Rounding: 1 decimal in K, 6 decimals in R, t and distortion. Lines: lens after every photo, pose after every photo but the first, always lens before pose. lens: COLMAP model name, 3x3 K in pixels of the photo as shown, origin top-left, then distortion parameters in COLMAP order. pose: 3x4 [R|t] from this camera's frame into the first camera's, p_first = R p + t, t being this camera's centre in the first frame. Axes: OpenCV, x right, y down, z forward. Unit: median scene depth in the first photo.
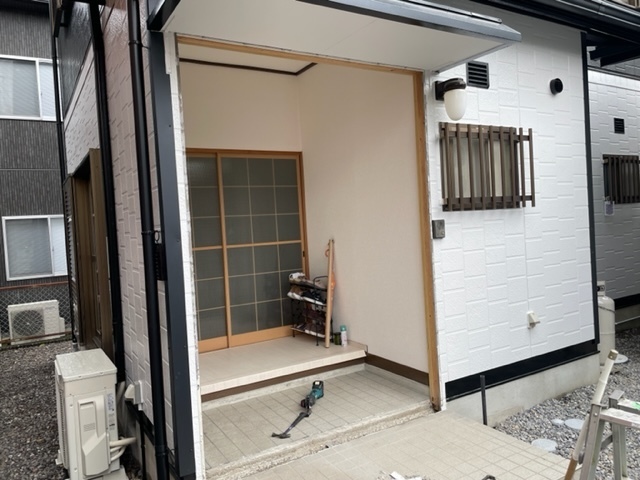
lens RADIAL K [[484.3, 0, 319.8], [0, 484.3, 238.4], [0, 0, 1]] dist [0.064959, -0.081240]
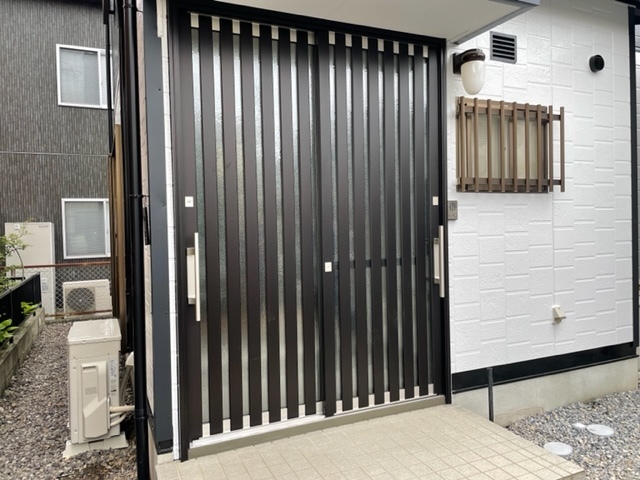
lens RADIAL K [[484.3, 0, 325.2], [0, 484.3, 236.5], [0, 0, 1]] dist [0.064959, -0.081240]
pose [[0.992763, 0.039181, -0.113521, 0.100943], [-0.039388, 0.999224, 0.000422, 0.036578], [0.113450, 0.004053, 0.993535, 0.031285]]
